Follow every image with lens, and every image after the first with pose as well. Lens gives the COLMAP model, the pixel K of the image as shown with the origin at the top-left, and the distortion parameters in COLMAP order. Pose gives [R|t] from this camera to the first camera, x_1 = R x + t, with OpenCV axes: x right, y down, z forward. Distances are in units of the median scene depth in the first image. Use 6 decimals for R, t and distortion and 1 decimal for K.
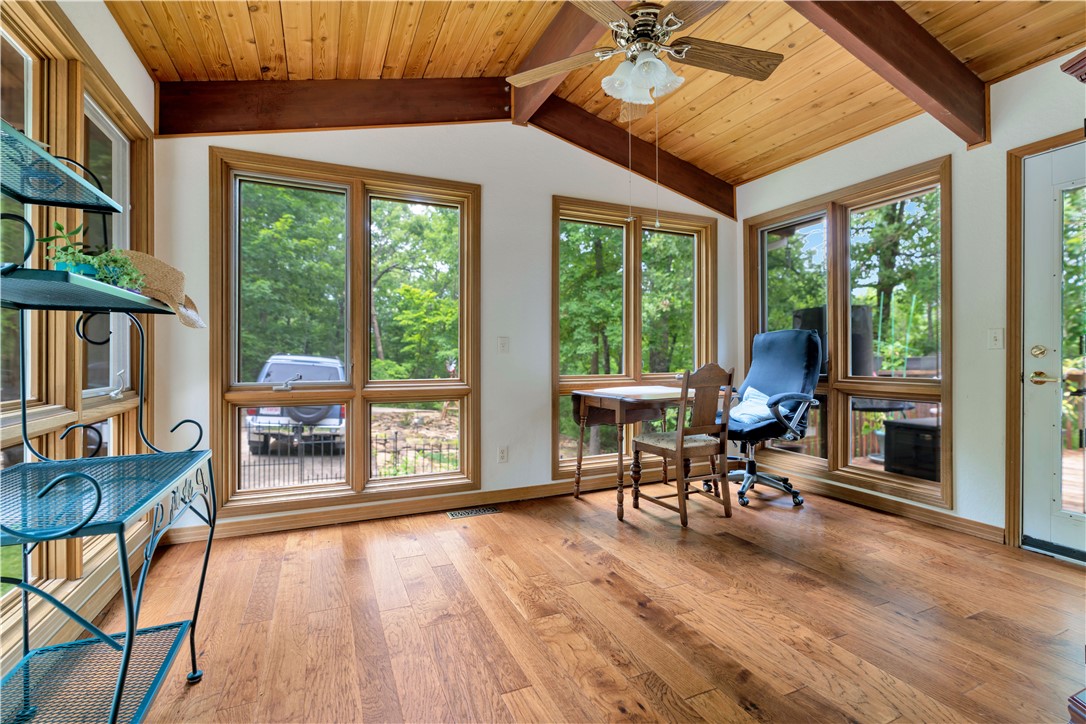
lens RADIAL K [[498.2, 0, 546.3], [0, 498.2, 358.2], [0, 0, 1]] dist [-0.002513, -0.000275]
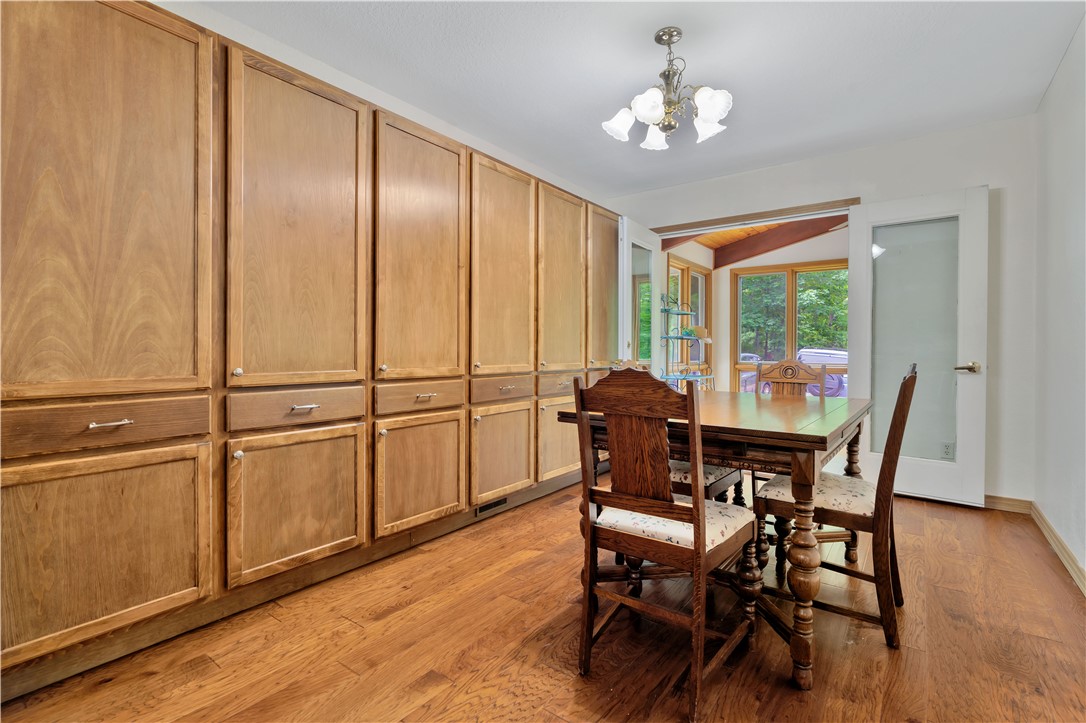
lens RADIAL K [[498.2, 0, 546.3], [0, 498.2, 357.7], [0, 0, 1]] dist [-0.002513, -0.000275]
pose [[0.483040, 0.017183, -0.875430, 1.132020], [-0.003909, 0.999840, 0.017468, -0.007576], [0.875590, -0.005015, 0.483030, -1.085311]]
